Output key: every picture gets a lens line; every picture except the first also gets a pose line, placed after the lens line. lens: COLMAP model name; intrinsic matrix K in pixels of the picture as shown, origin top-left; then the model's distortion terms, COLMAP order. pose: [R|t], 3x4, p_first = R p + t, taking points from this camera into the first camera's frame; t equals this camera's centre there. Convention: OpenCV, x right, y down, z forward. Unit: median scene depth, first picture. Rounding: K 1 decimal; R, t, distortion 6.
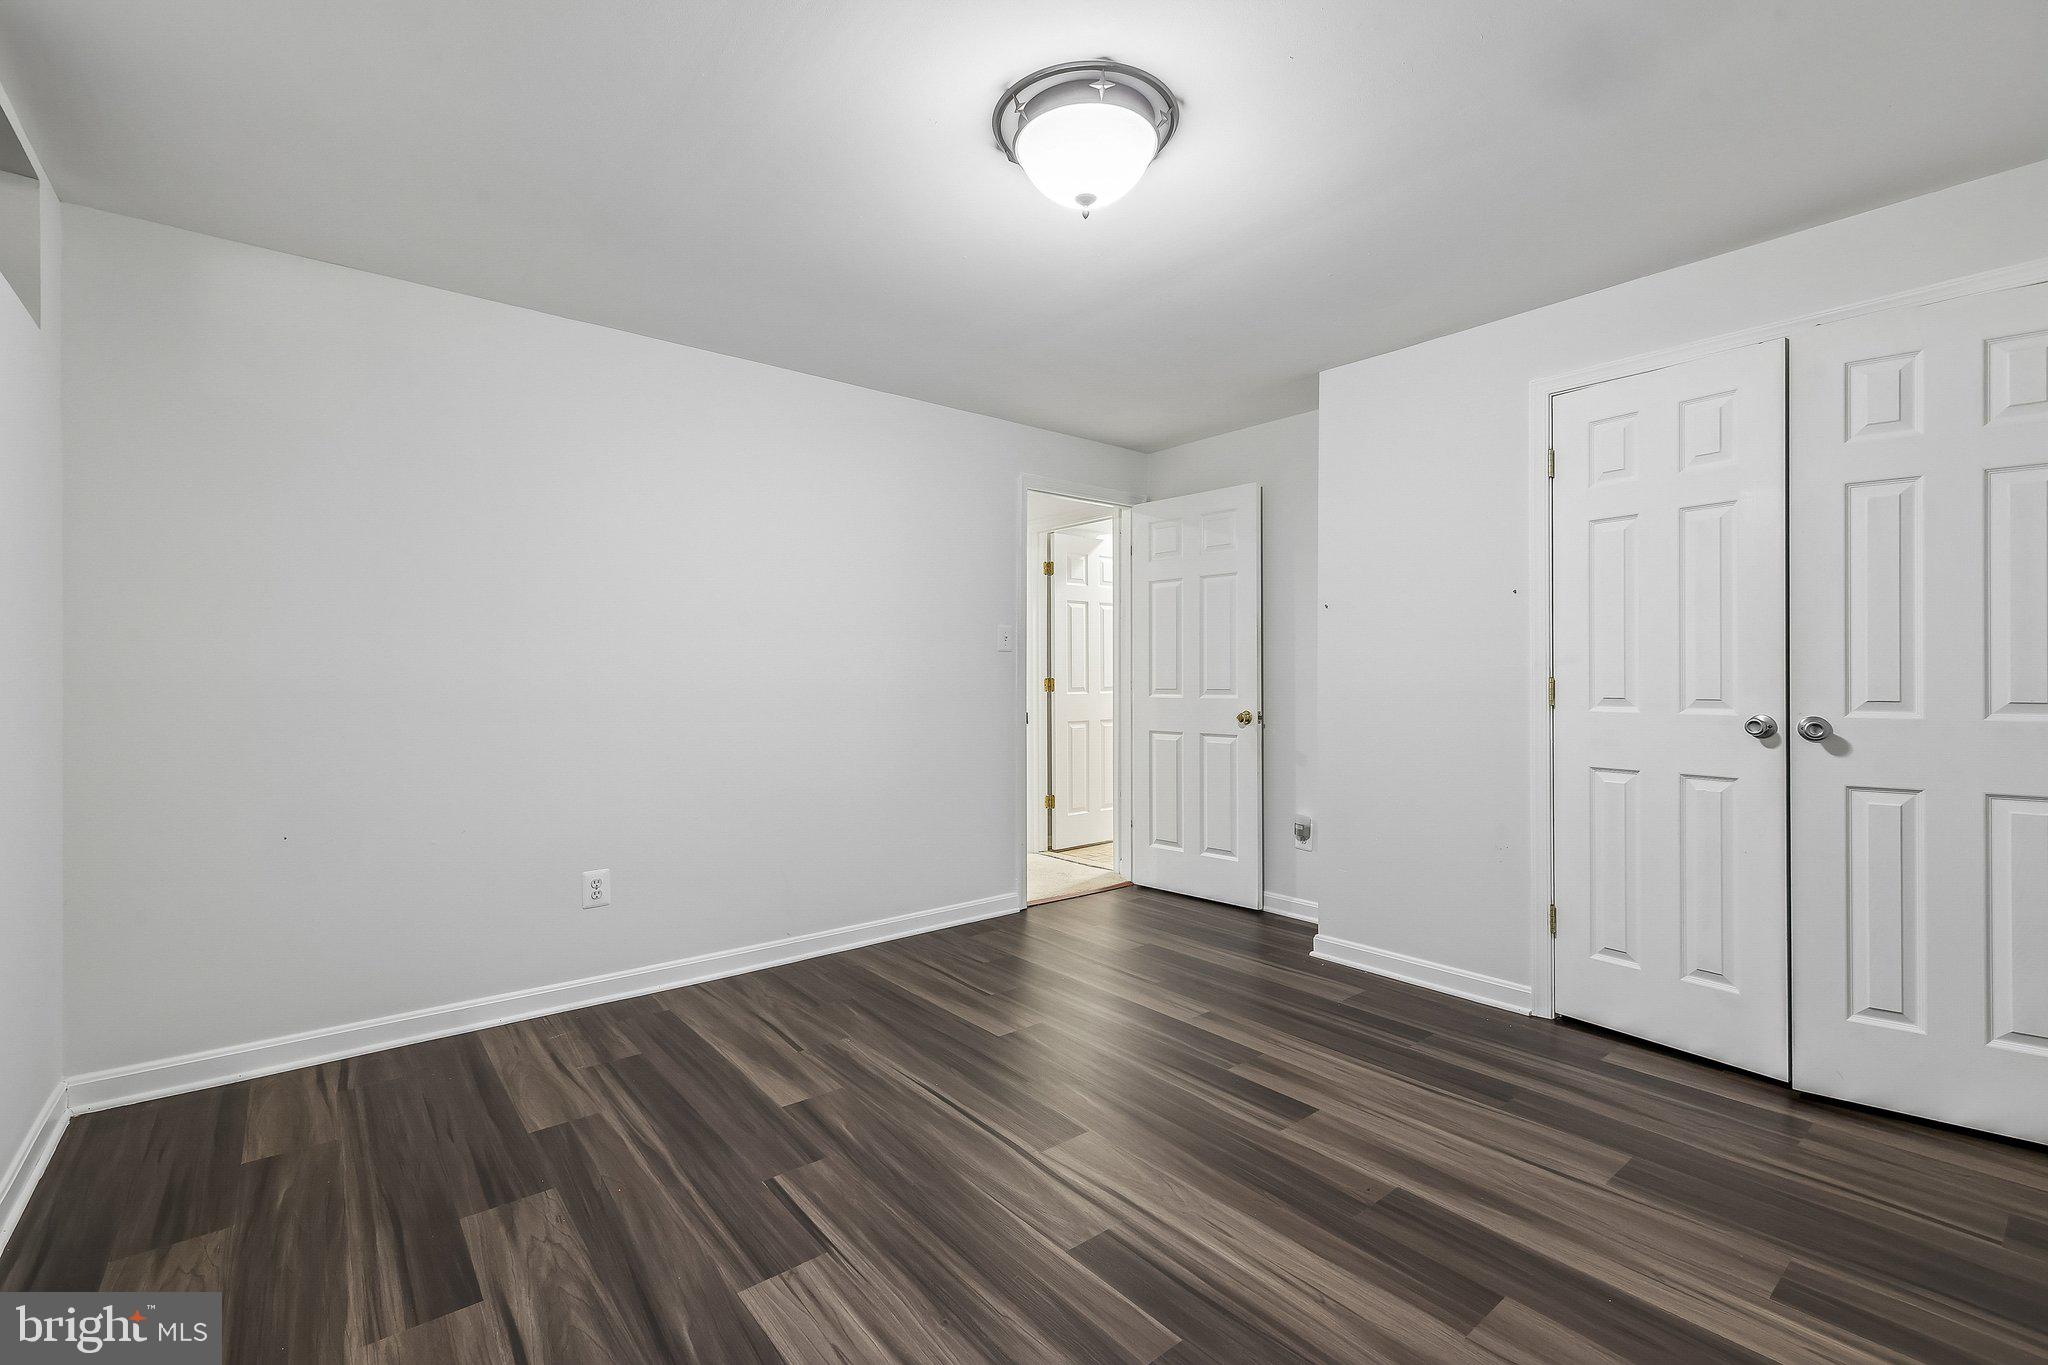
lens RADIAL K [[891.6, 0, 1024.6], [0, 891.6, 673.5], [0, 0, 1]] dist [0.003314, -0.001077]
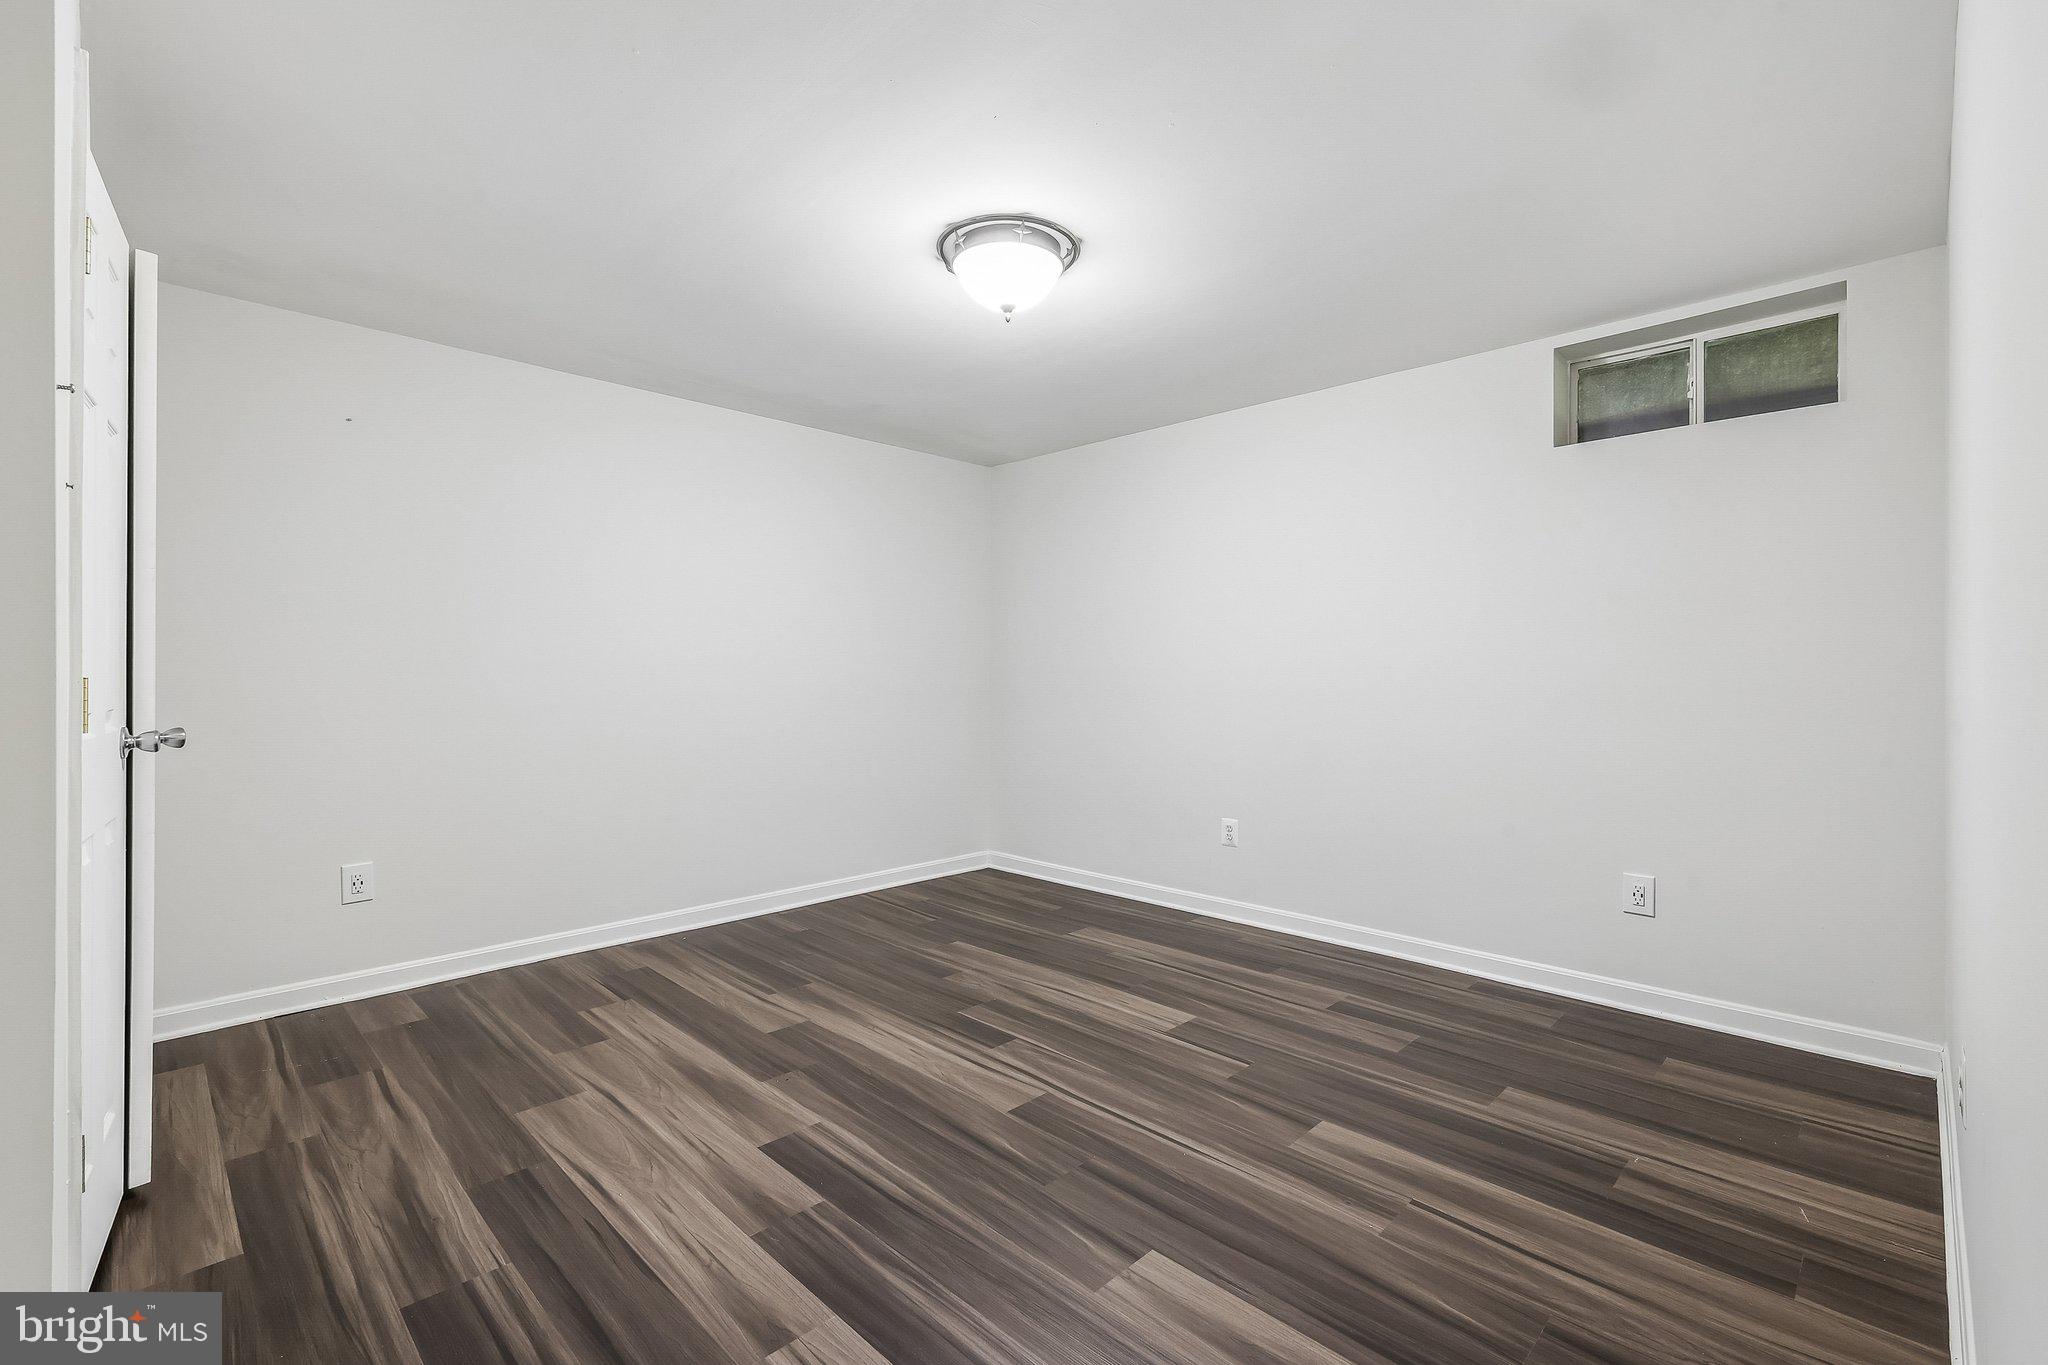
lens RADIAL K [[891.6, 0, 1024.0], [0, 891.6, 683.8], [0, 0, 1]] dist [0.003314, -0.001077]
pose [[-0.994792, 0.004441, -0.101826, 0.164358], [0.004175, 0.999987, 0.002818, 0.008579], [0.101837, 0.002378, -0.994798, 2.158701]]
